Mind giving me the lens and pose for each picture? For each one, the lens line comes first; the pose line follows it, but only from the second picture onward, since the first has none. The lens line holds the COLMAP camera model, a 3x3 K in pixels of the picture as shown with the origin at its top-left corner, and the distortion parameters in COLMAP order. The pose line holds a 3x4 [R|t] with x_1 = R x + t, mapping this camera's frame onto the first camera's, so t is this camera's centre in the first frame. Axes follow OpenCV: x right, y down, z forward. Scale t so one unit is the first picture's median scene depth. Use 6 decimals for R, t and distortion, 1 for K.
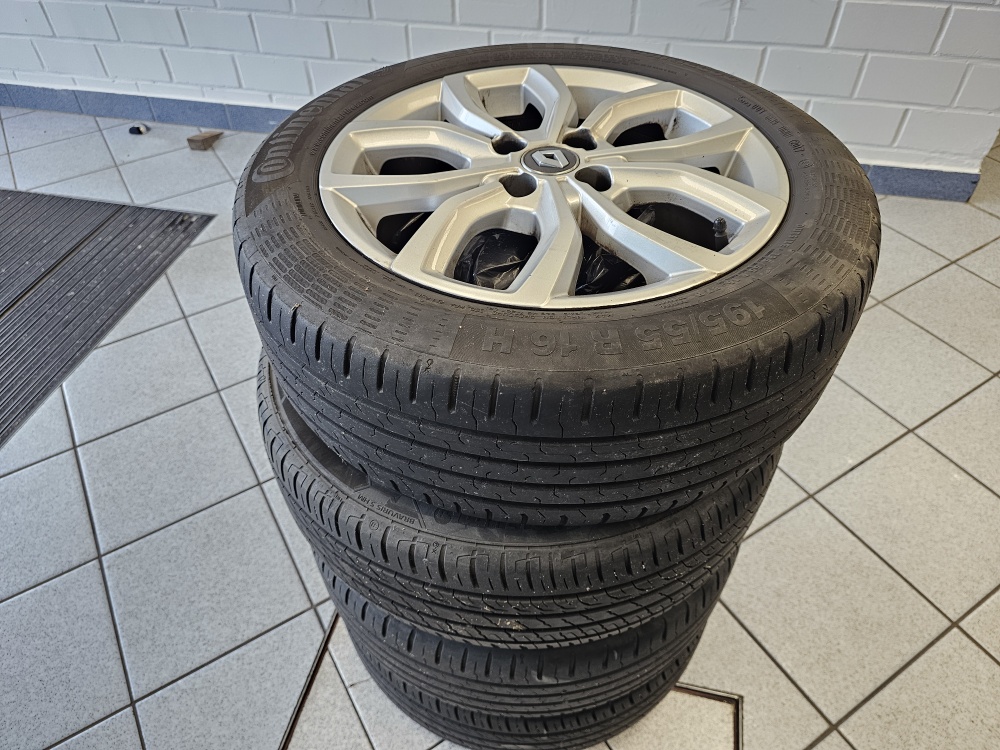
lens RADIAL K [[668.5, 0, 497.3], [0, 668.5, 366.3], [0, 0, 1]] dist [0.048474, -0.042865]
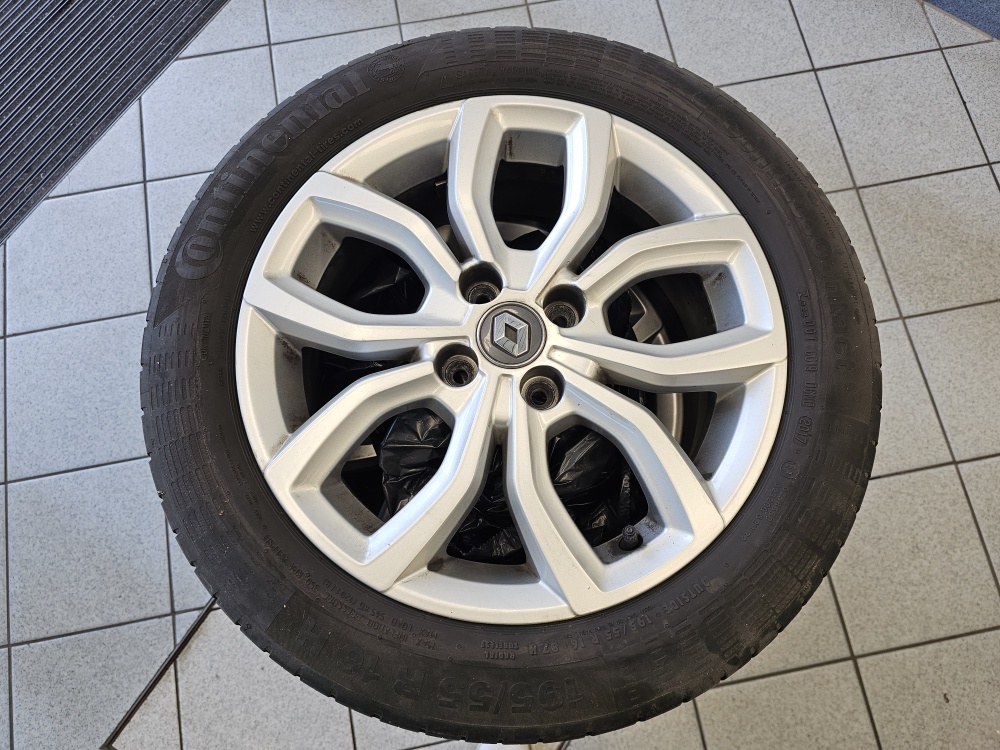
lens RADIAL K [[668.5, 0, 505.1], [0, 668.5, 374.1], [0, 0, 1]] dist [0.048474, -0.042865]
pose [[0.934931, 0.346424, -0.076782, 0.083712], [-0.264044, 0.823790, 0.501648, -0.373896], [0.237035, -0.448732, 0.861658, 0.142477]]
